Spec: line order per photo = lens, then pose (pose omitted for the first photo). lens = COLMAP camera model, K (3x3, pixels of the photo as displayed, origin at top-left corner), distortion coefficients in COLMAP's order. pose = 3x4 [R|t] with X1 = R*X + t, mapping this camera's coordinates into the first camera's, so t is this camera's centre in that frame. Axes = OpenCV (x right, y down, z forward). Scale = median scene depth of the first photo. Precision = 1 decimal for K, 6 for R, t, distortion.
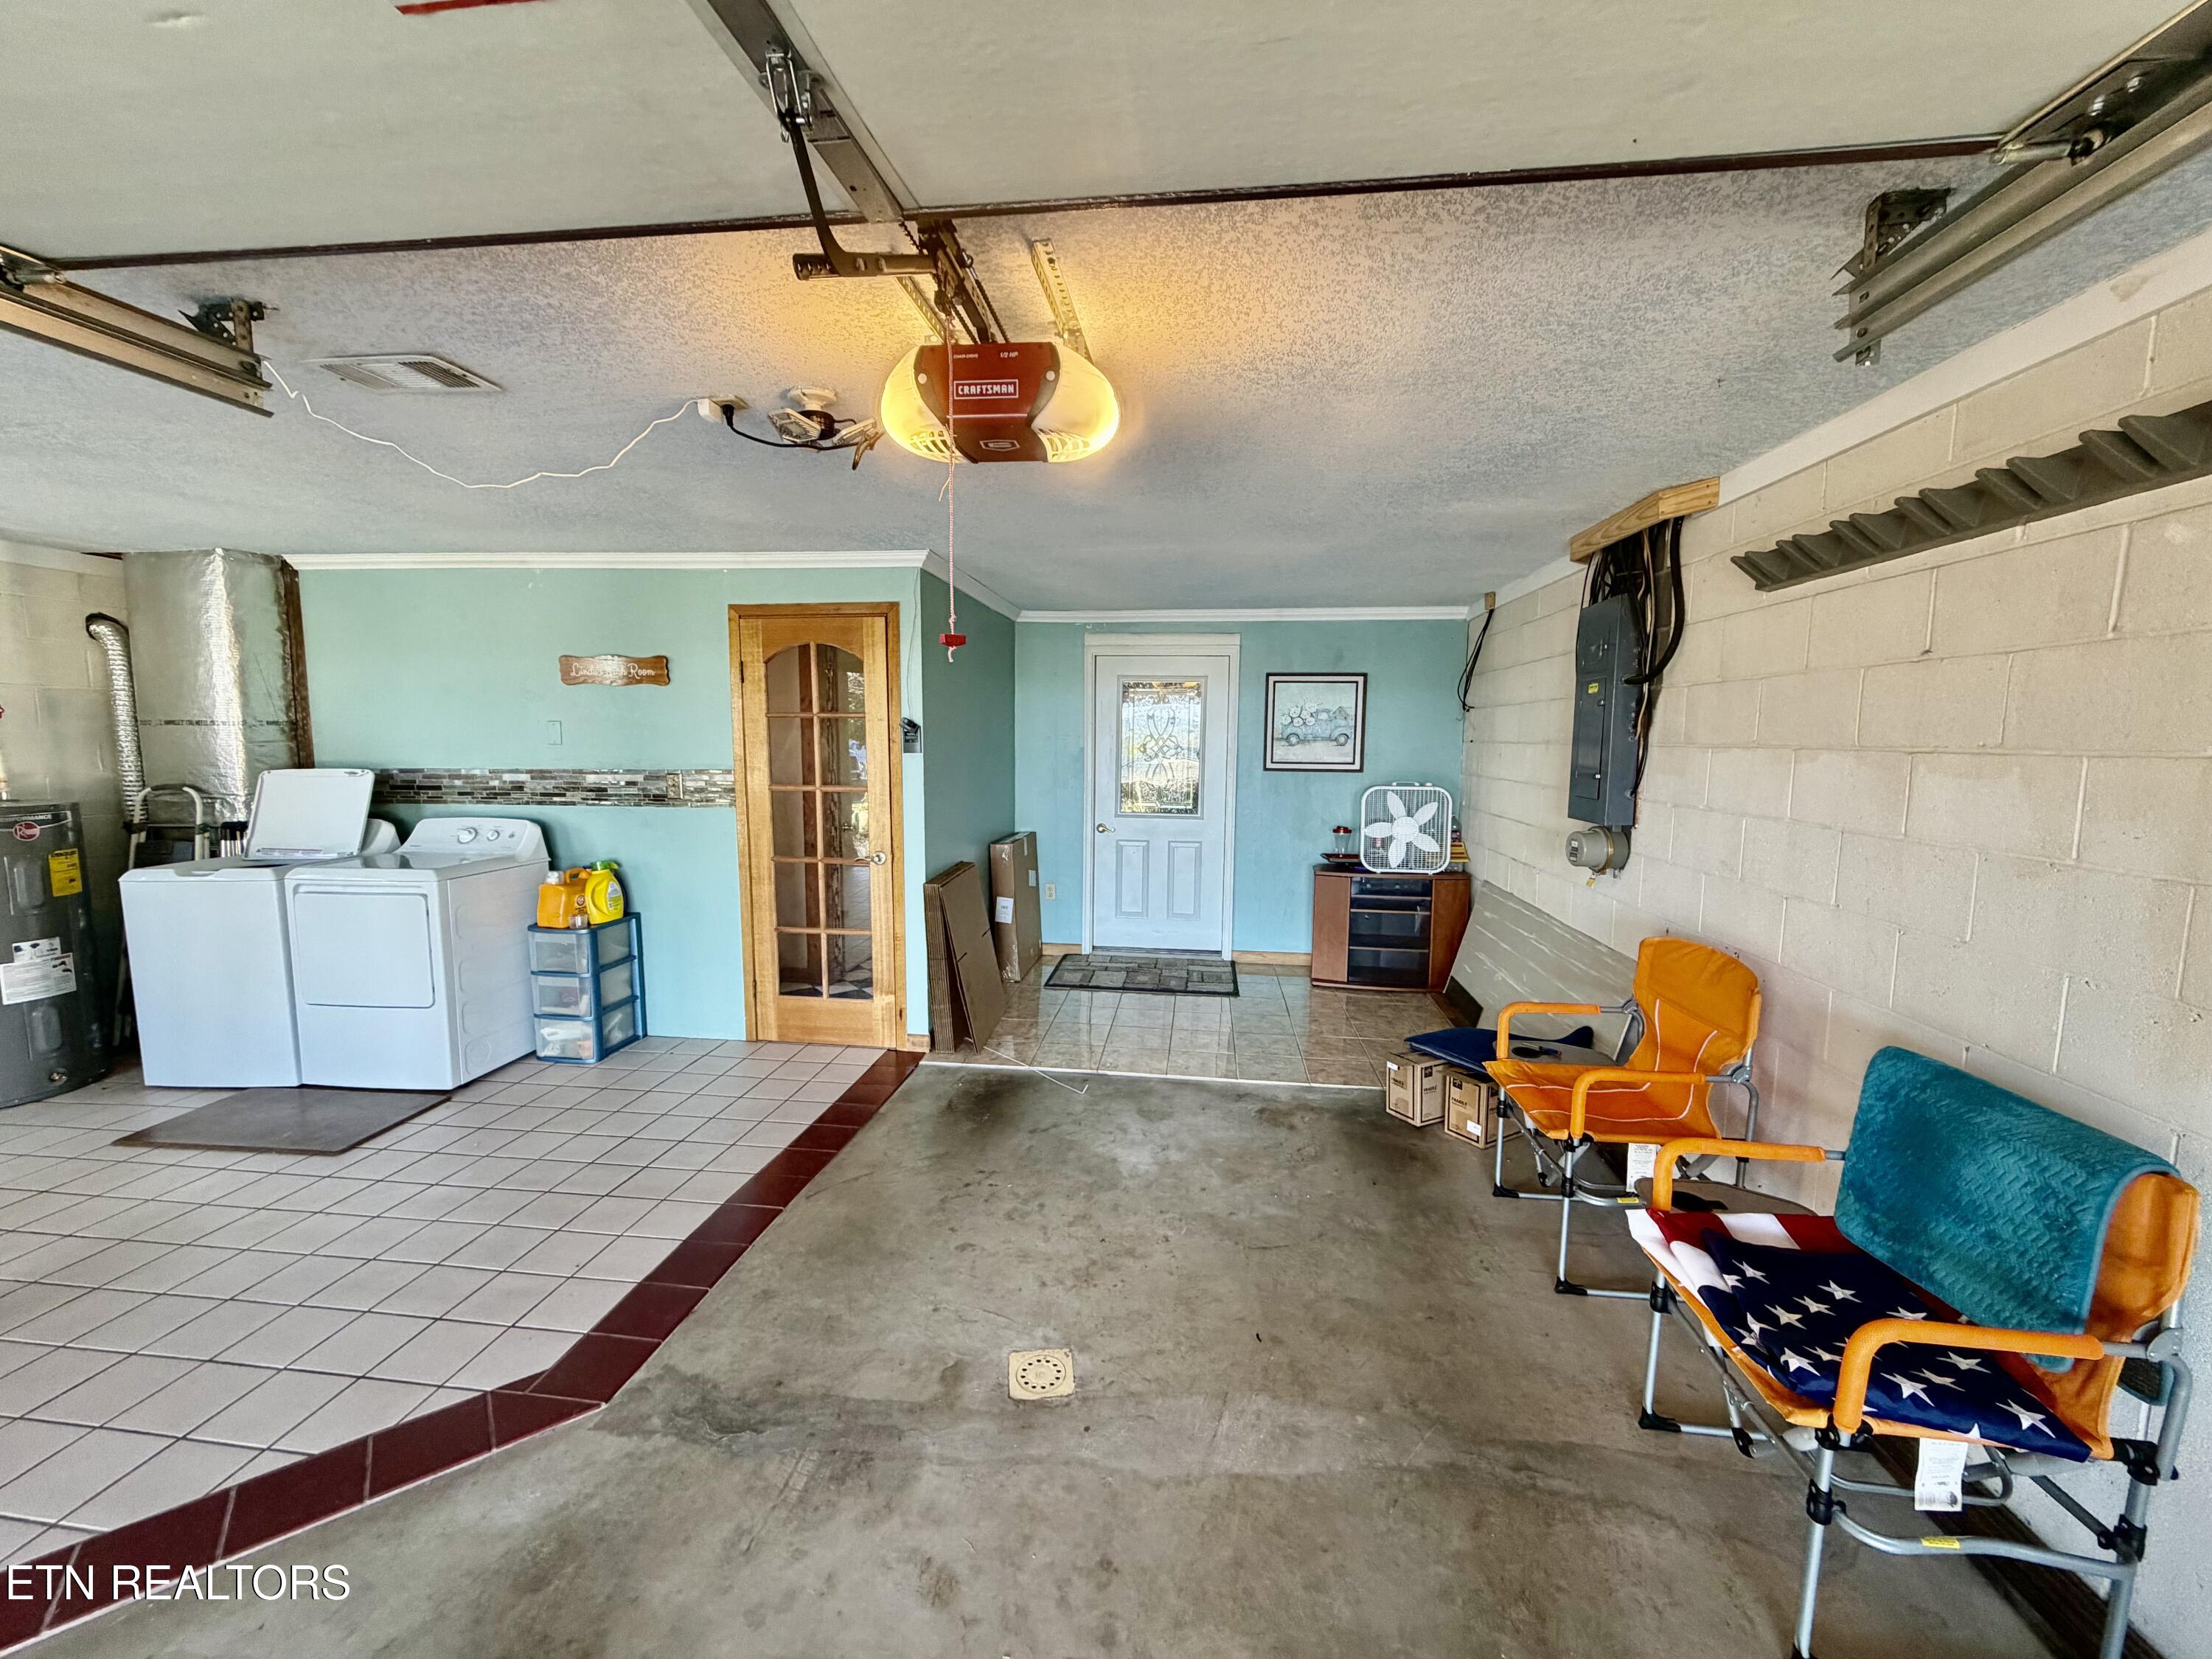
lens RADIAL K [[877.7, 0, 1101.0], [0, 877.7, 828.7], [0, 0, 1]] dist [0.000893, -0.000047]
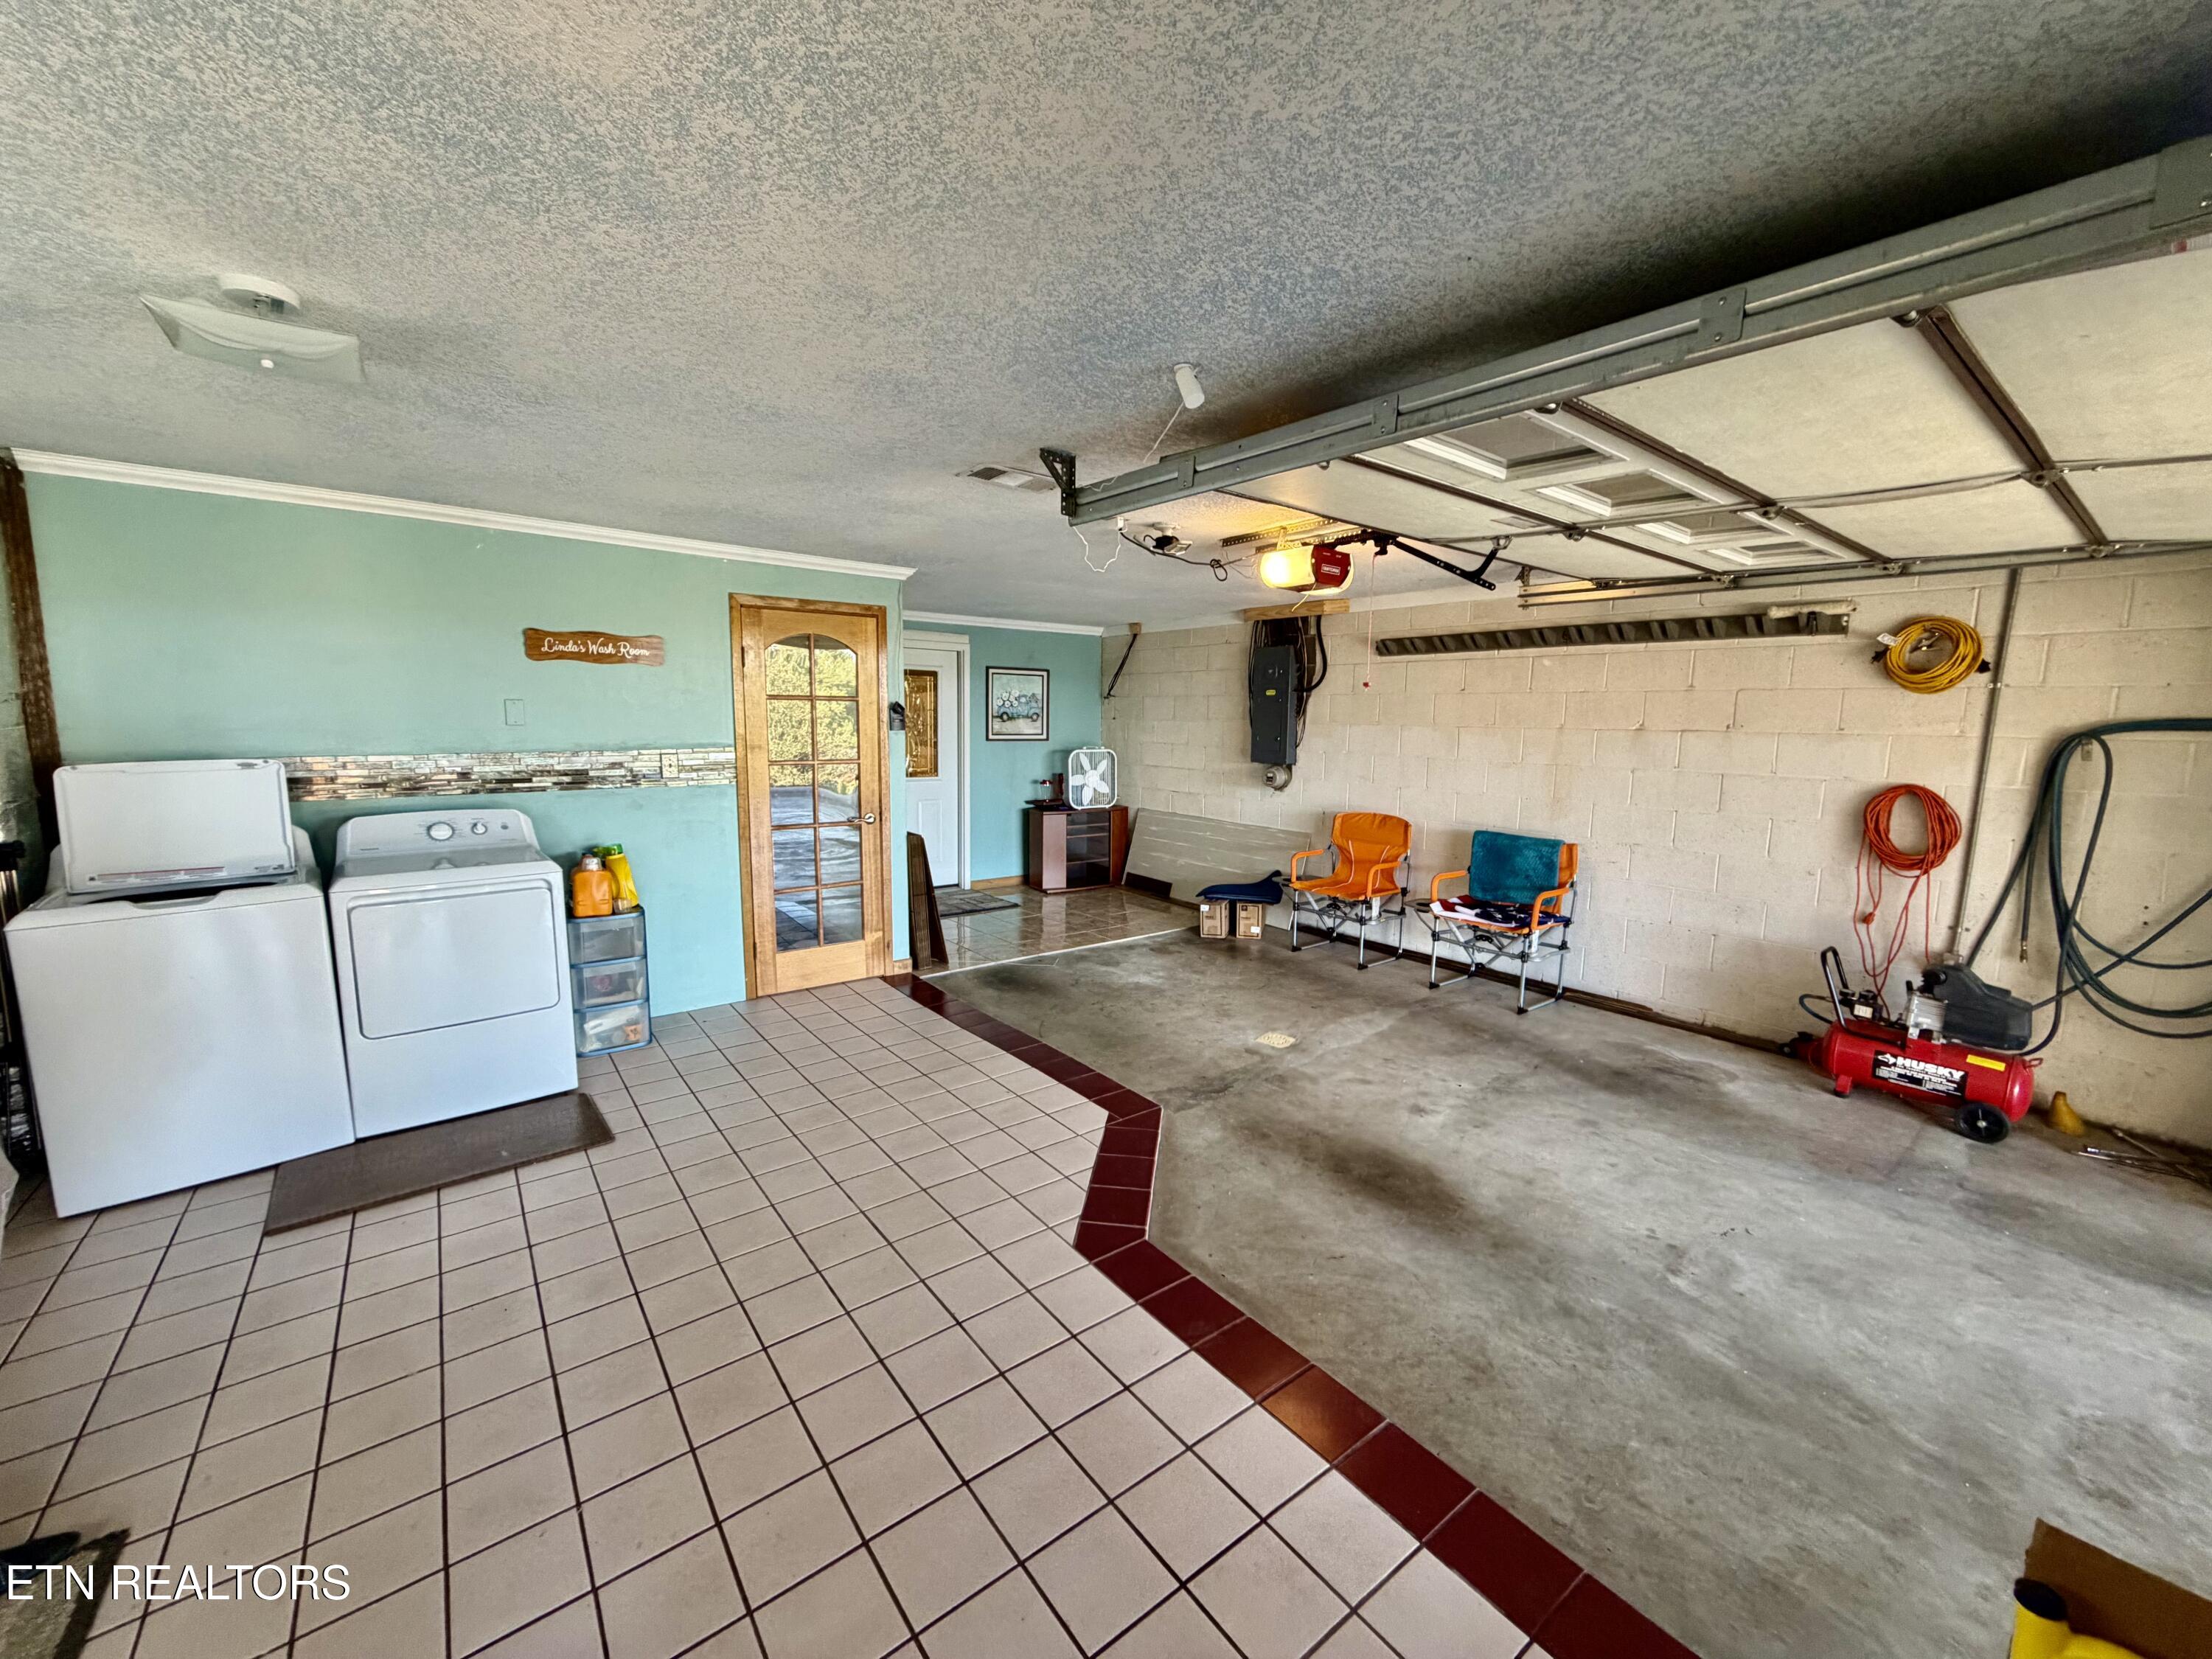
lens RADIAL K [[877.7, 0, 1101.0], [0, 877.7, 828.7], [0, 0, 1]] dist [0.000893, -0.000047]
pose [[0.709020, -0.089268, 0.699515, -0.900415], [0.065893, 0.996002, 0.060315, -0.004457], [-0.702103, 0.003329, 0.712068, -0.078949]]
